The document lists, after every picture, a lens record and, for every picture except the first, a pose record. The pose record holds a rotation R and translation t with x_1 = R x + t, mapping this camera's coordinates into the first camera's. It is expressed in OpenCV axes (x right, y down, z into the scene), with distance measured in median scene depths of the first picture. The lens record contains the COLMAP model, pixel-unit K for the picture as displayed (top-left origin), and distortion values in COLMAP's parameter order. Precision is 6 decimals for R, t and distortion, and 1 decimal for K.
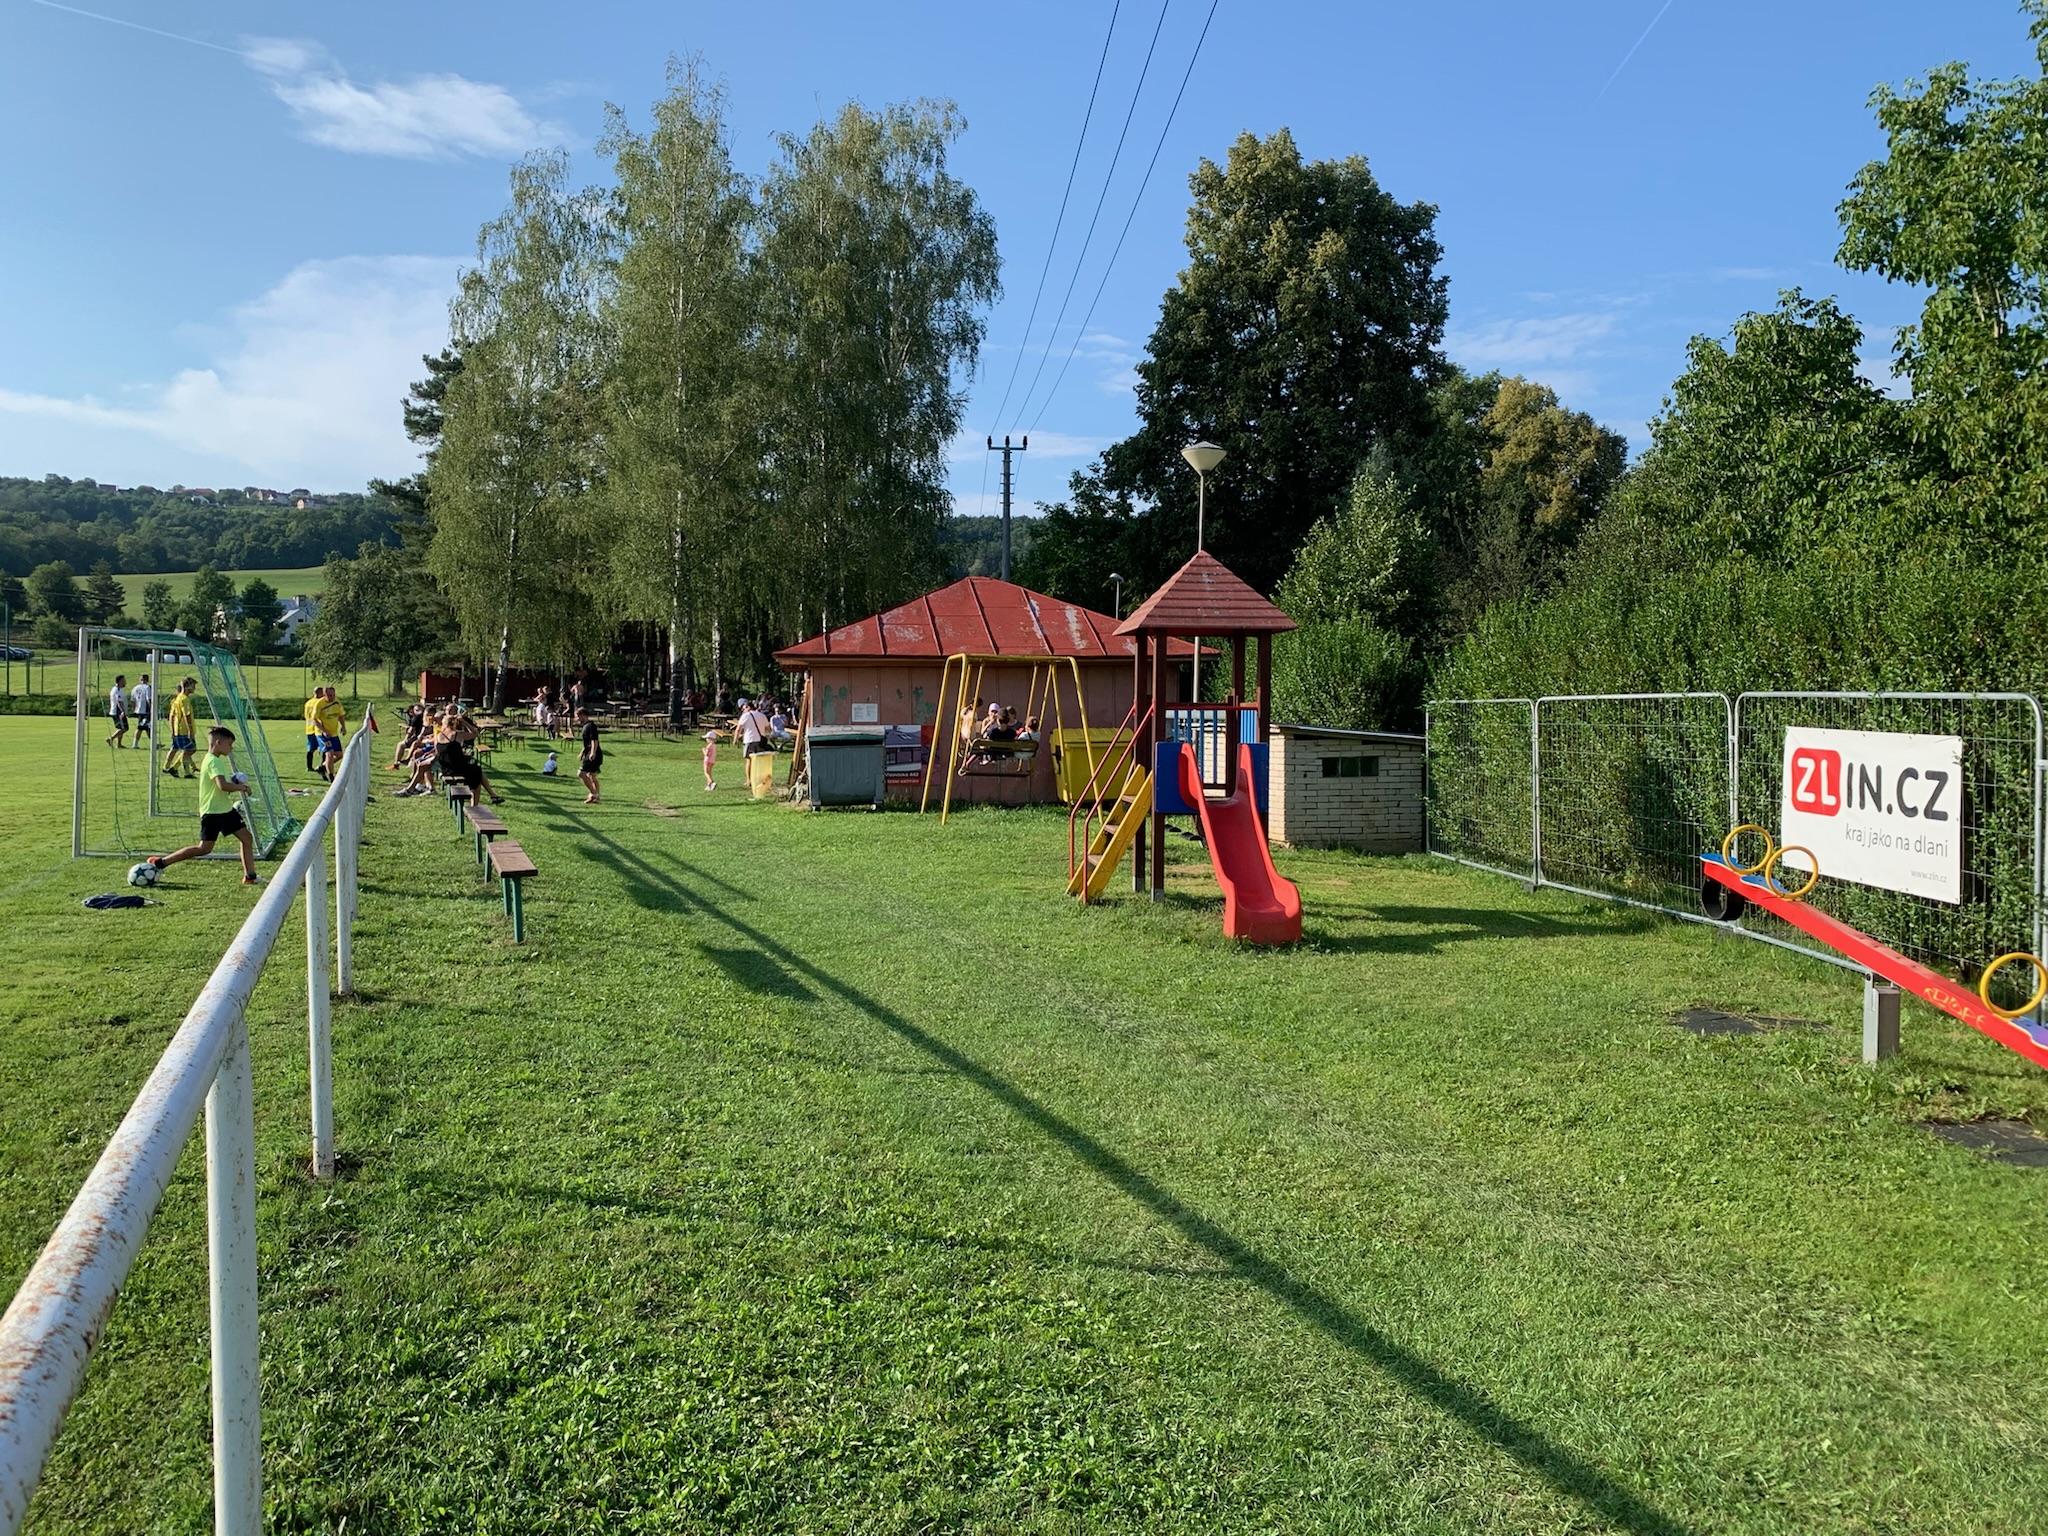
lens RADIAL K [[1612.6, 0, 1024.0], [0, 1612.6, 768.0], [0, 0, 1]] dist [0.060545, -0.077705]
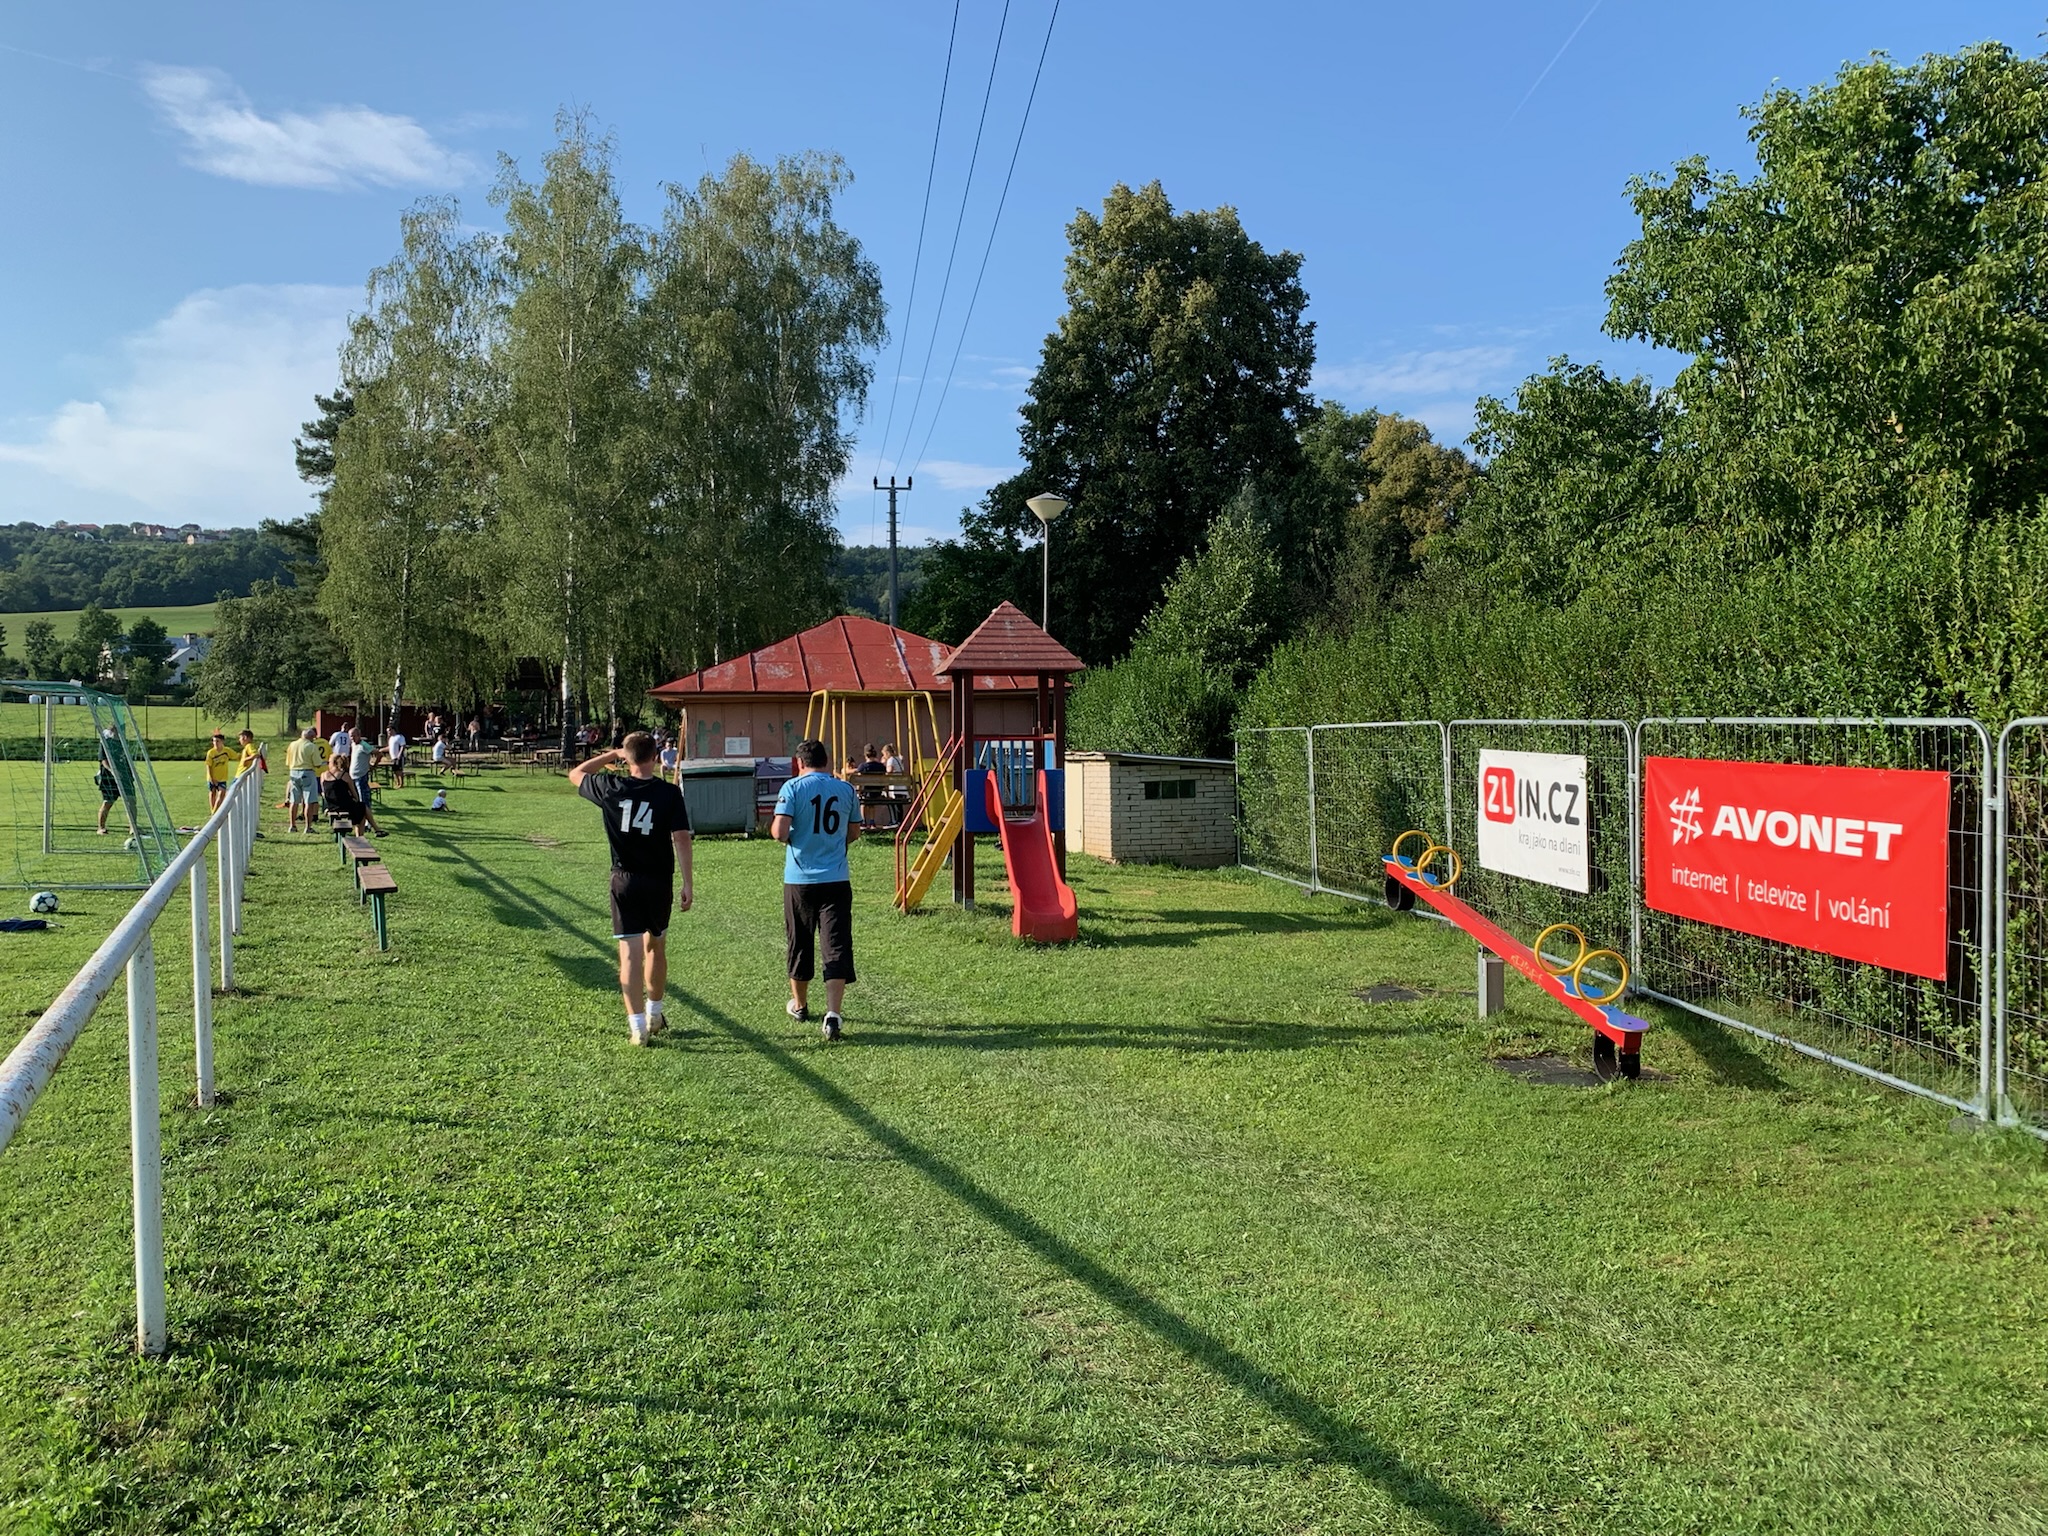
lens RADIAL K [[1614.7, 0, 1024.0], [0, 1614.7, 768.0], [0, 0, 1]] dist [0.060394, -0.059300]
pose [[0.998507, -0.014531, 0.052651, 0.032863], [0.015483, 0.999723, -0.017724, 0.001808], [-0.052379, 0.018512, 0.998456, -0.071782]]
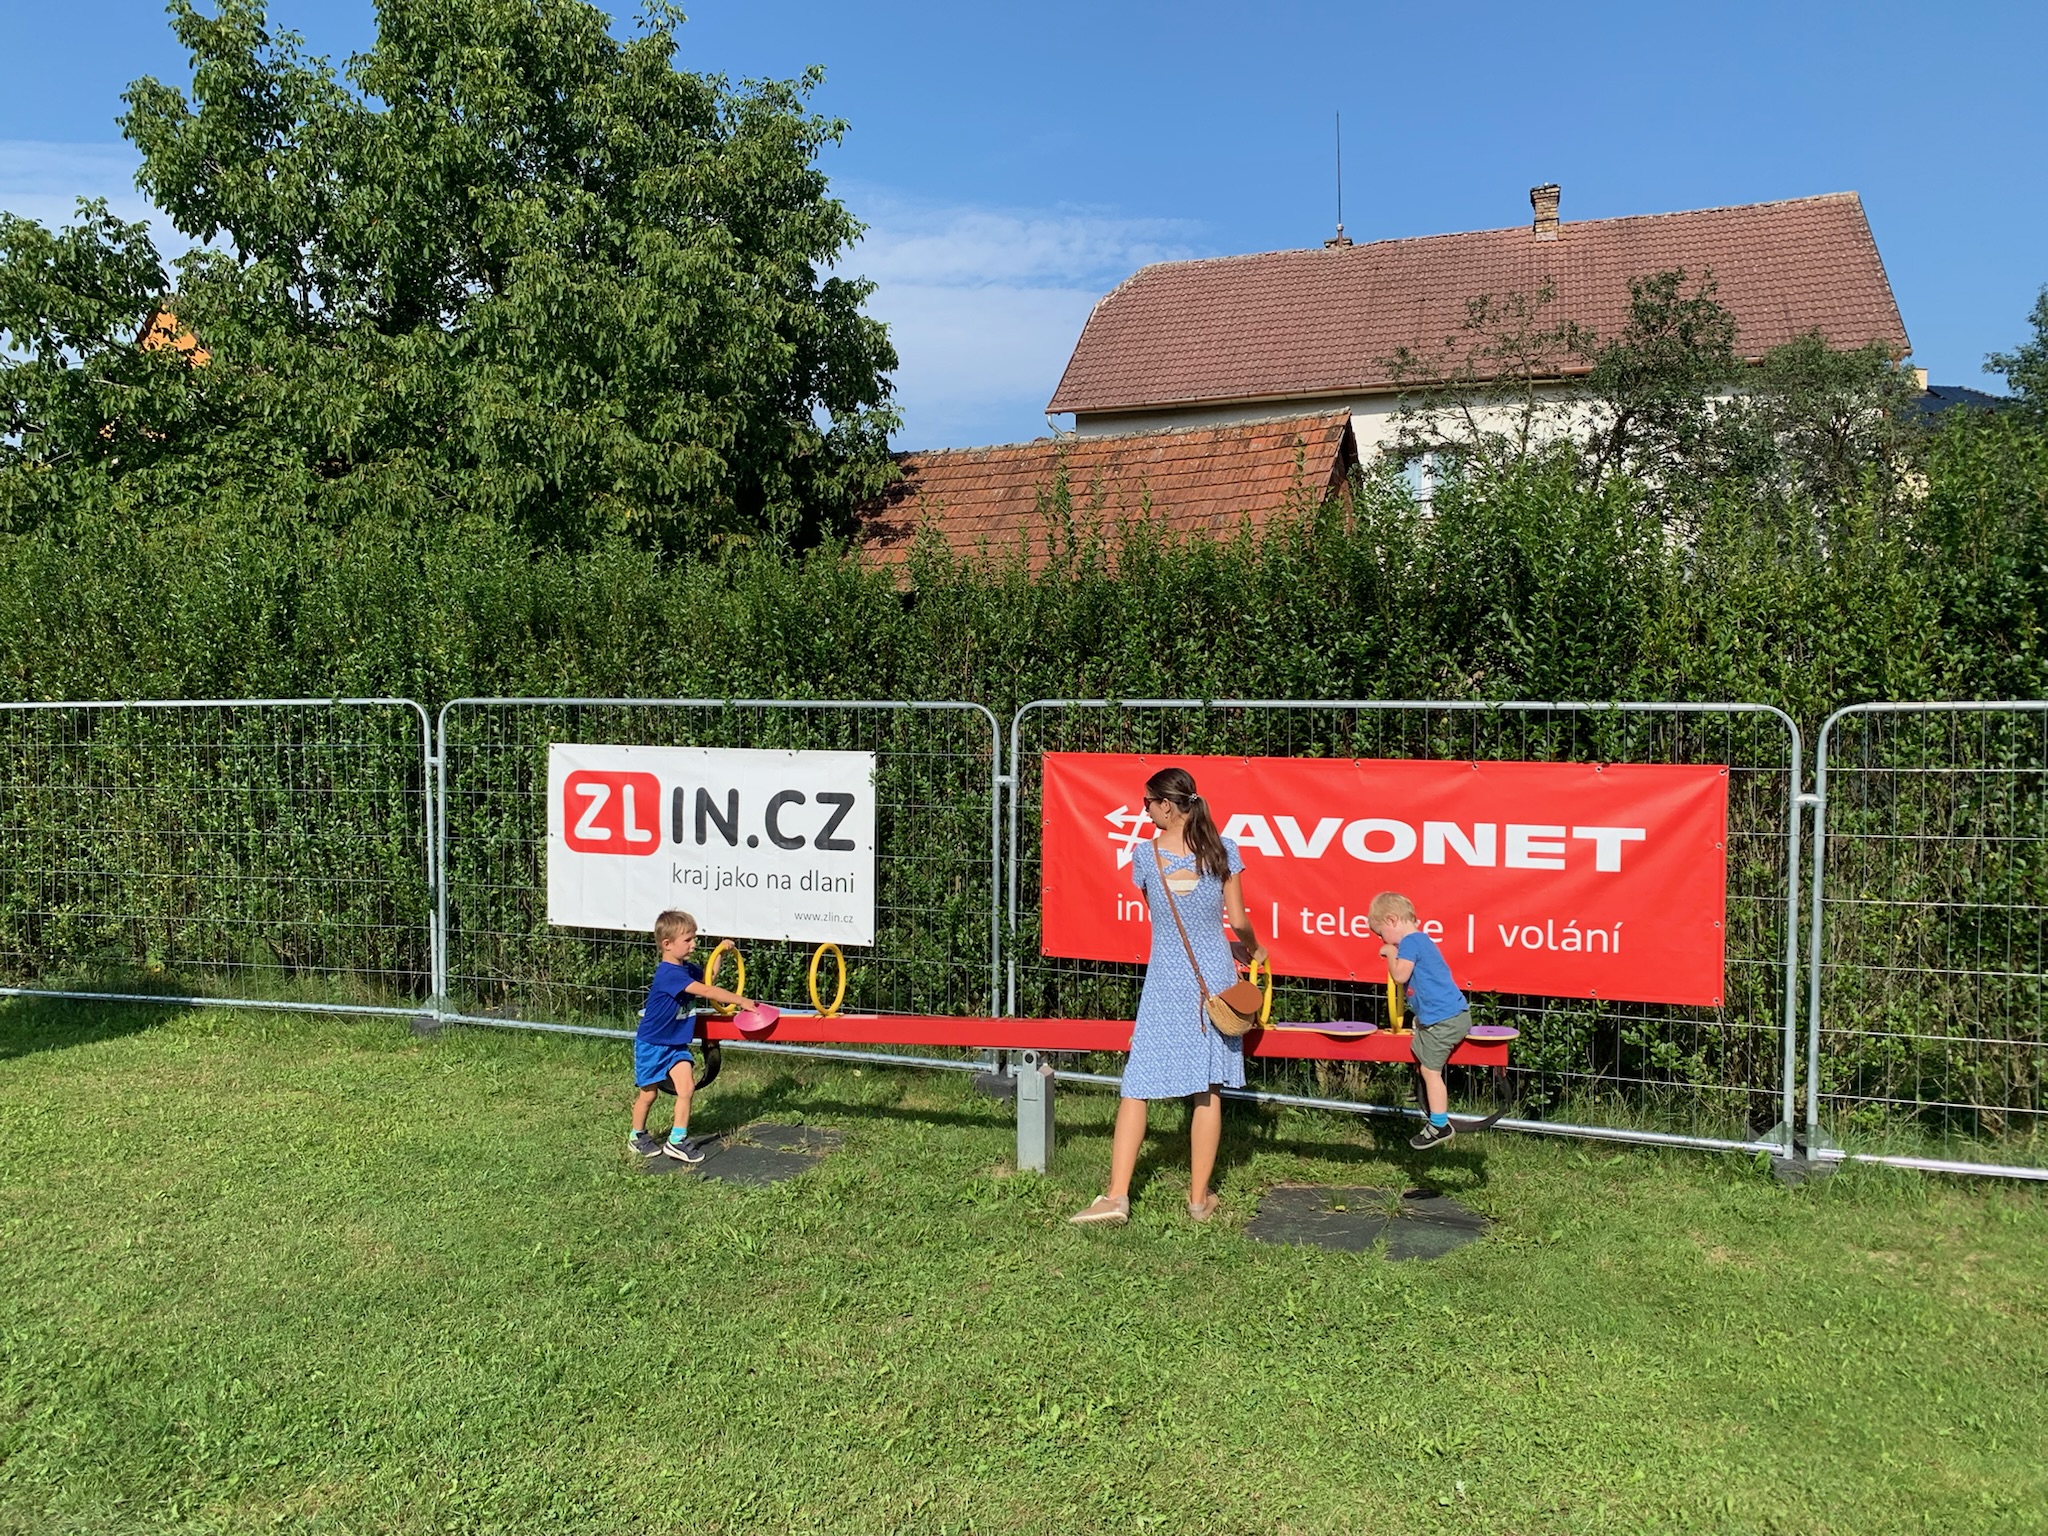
lens RADIAL K [[1612.6, 0, 1024.0], [0, 1612.6, 768.0], [0, 0, 1]] dist [0.060545, -0.077705]
pose [[0.415013, -0.026892, 0.909418, -0.061795], [0.036206, 0.999259, 0.013026, -0.007015], [-0.909095, 0.027520, 0.415679, 0.210915]]
